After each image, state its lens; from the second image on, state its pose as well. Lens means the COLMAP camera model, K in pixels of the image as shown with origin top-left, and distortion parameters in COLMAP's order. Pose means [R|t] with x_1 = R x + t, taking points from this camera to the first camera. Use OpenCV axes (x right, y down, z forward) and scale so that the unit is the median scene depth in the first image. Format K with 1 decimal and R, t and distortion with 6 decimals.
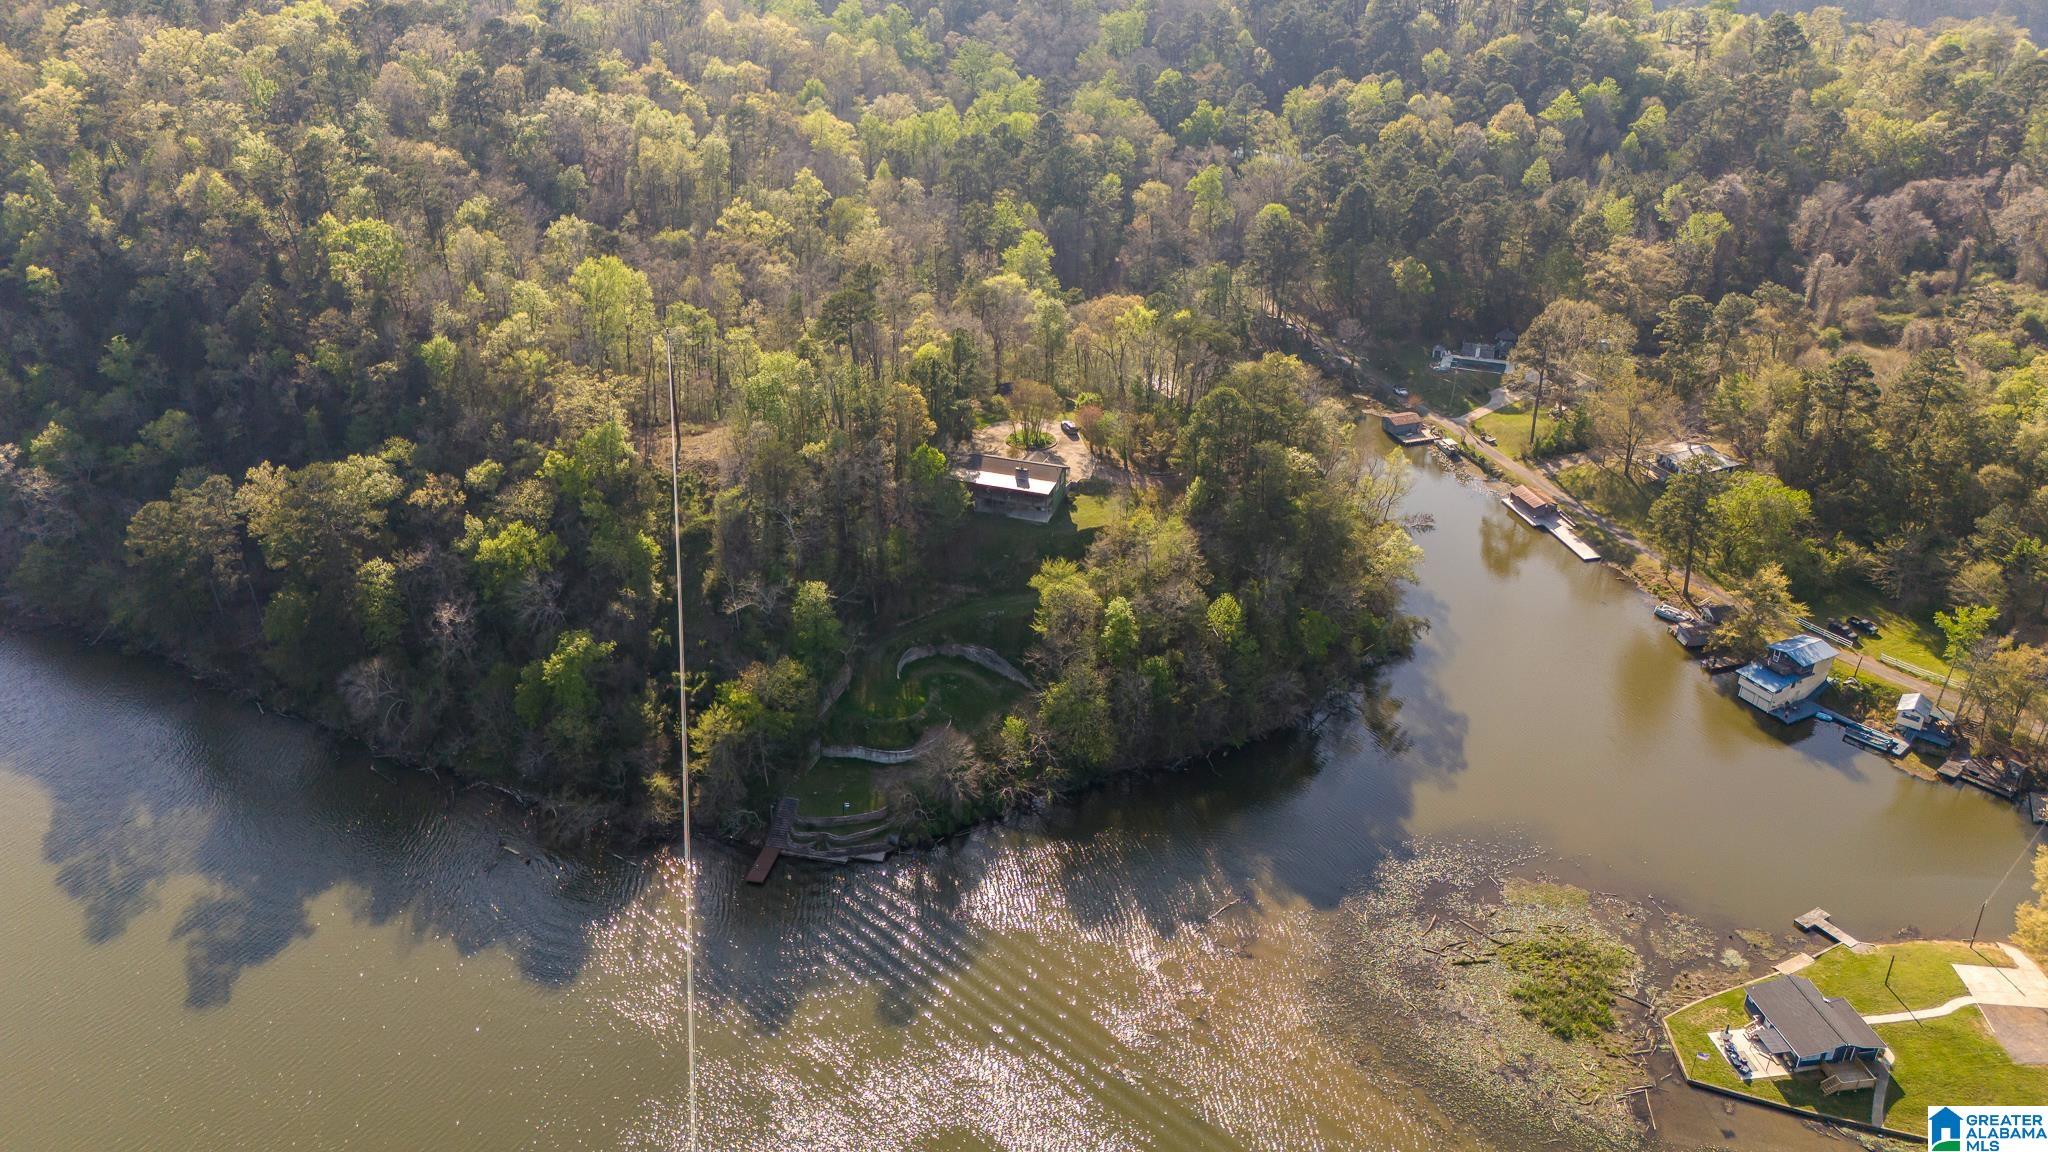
lens RADIAL K [[1526.2, 0, 1017.7], [0, 1526.2, 577.1], [0, 0, 1]] dist [0.043930, -0.008952]
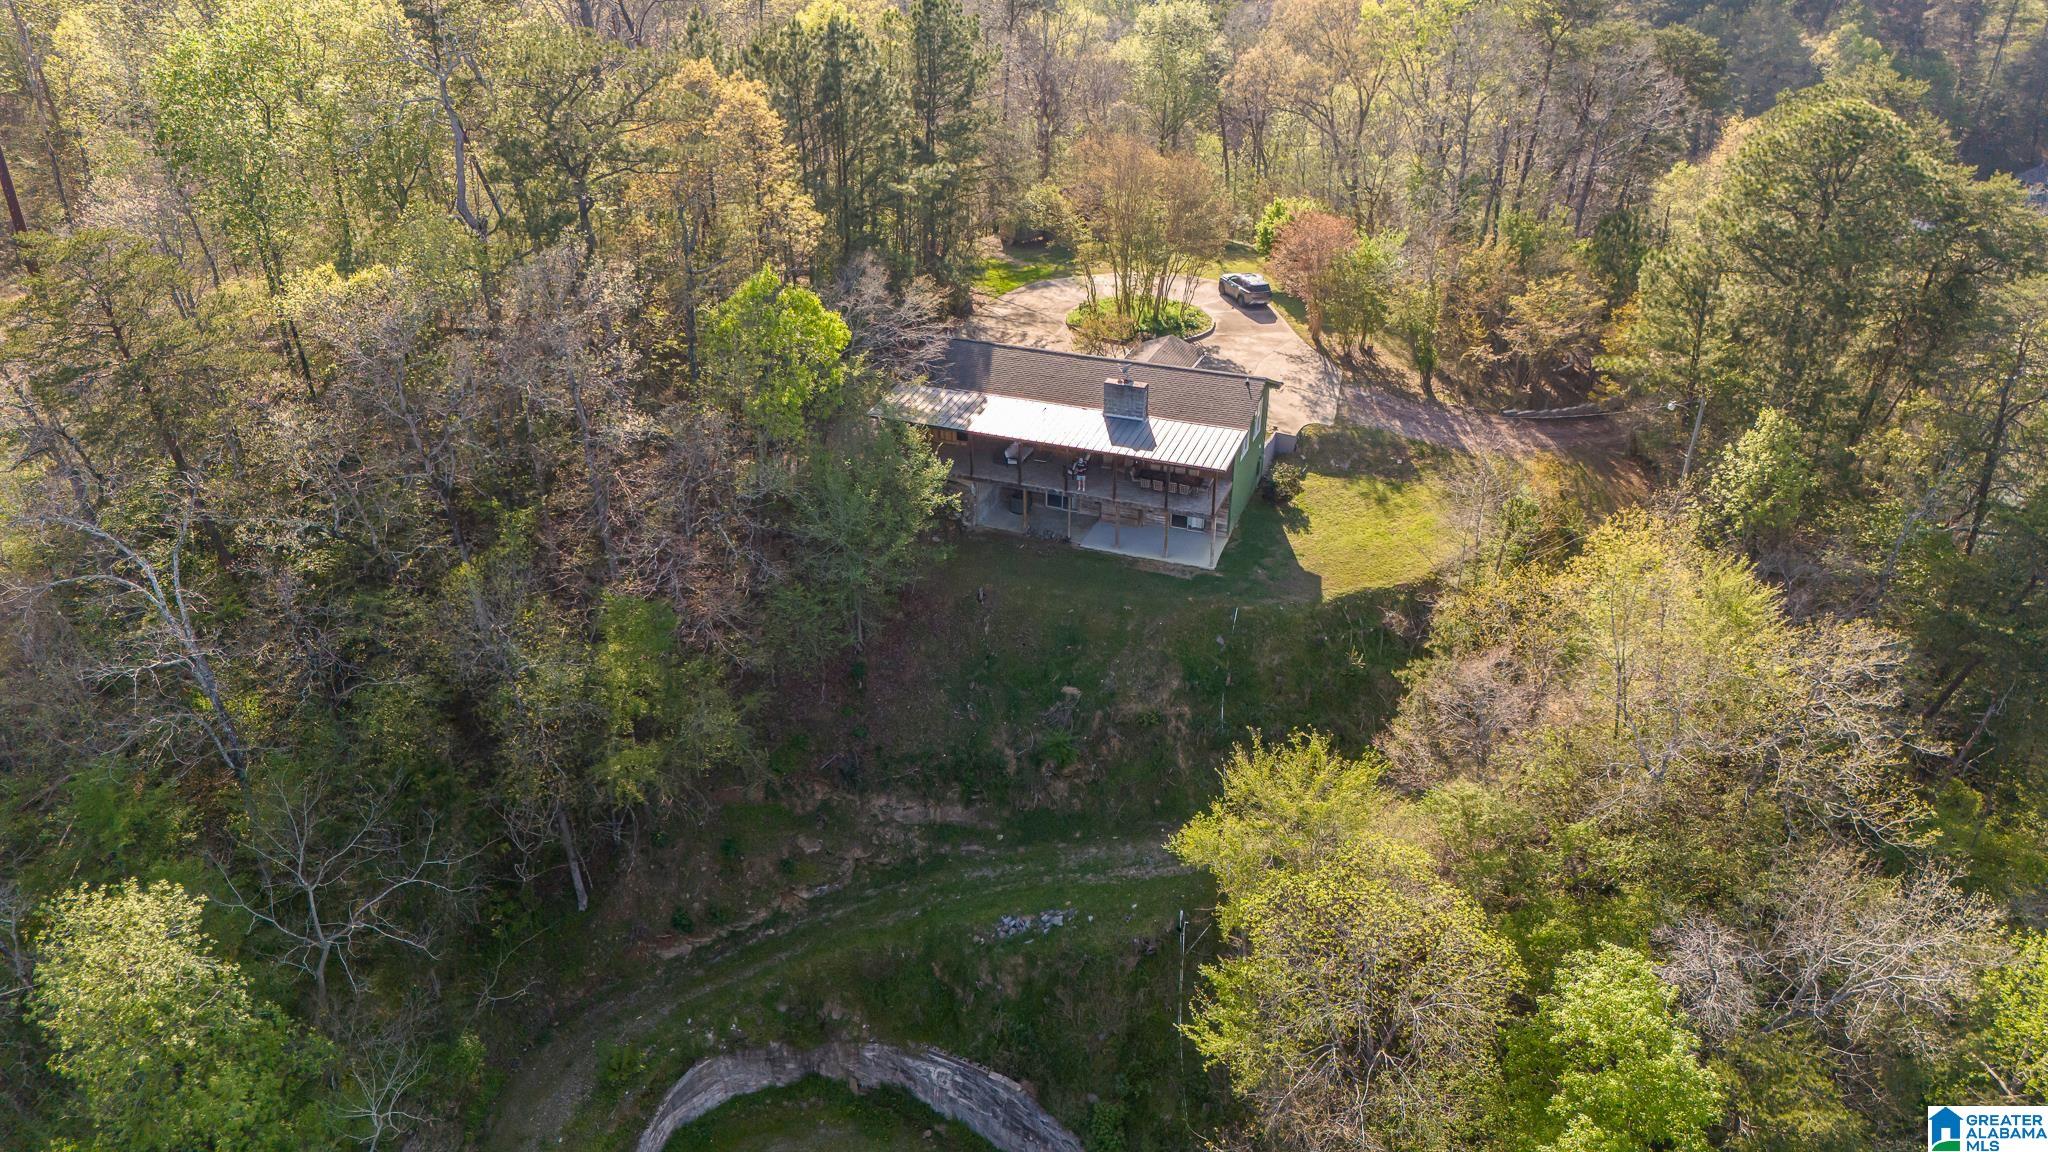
lens RADIAL K [[1526.2, 0, 1016.4], [0, 1526.2, 574.9], [0, 0, 1]] dist [0.043930, -0.008952]
pose [[0.999487, 0.008982, -0.030728, -0.009076], [-0.008848, 0.999951, 0.004509, -0.035331], [0.030767, -0.004235, 0.999518, 0.704157]]
